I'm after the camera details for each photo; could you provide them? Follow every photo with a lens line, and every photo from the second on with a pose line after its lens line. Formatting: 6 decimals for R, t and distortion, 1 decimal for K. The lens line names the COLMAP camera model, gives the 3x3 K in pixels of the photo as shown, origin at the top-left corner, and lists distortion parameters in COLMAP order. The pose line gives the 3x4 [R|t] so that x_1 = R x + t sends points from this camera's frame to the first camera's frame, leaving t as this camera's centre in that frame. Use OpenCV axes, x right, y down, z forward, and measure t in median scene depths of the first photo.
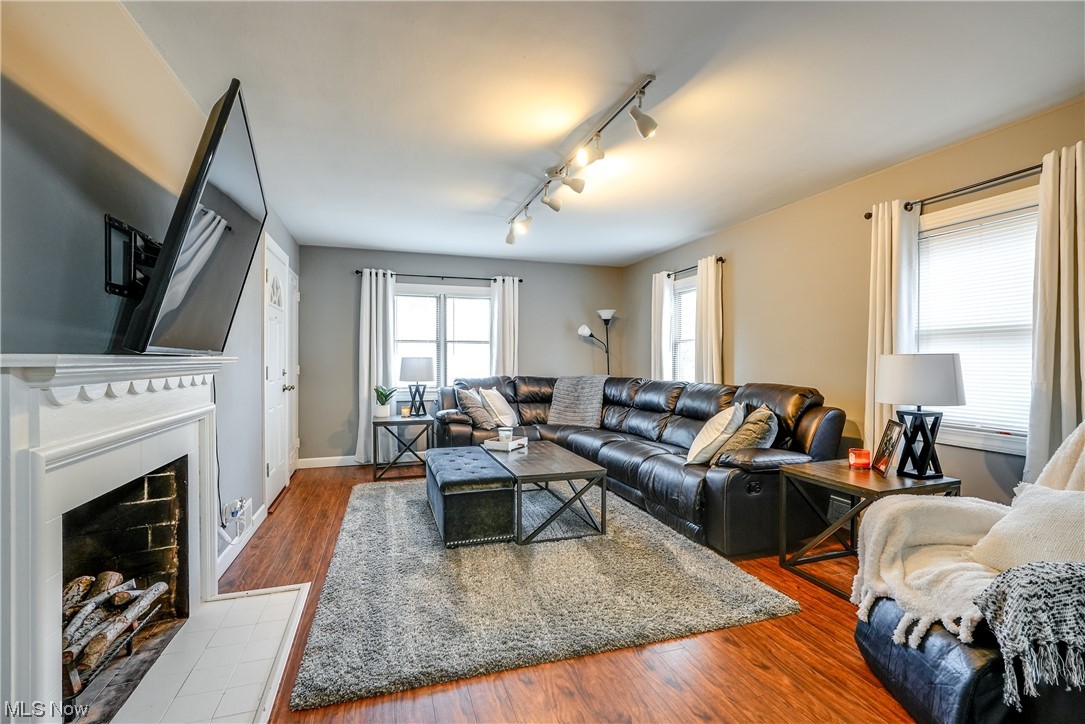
lens RADIAL K [[496.7, 0, 548.3], [0, 496.7, 355.6], [0, 0, 1]] dist [-0.018796, 0.009132]
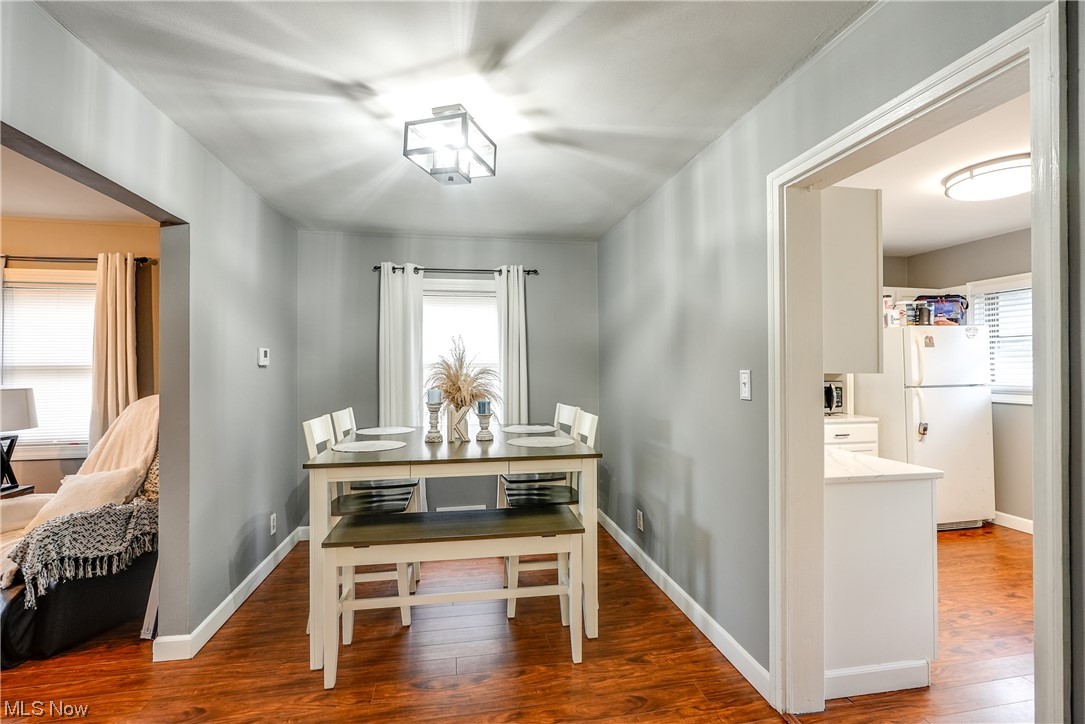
lens RADIAL K [[496.7, 0, 535.1], [0, 496.7, 360.3], [0, 0, 1]] dist [-0.018796, 0.009132]
pose [[0.145549, 0.012953, 0.989266, -0.206545], [-0.001763, 0.999916, -0.012833, -0.051168], [-0.989350, 0.000124, 0.145559, -0.402879]]
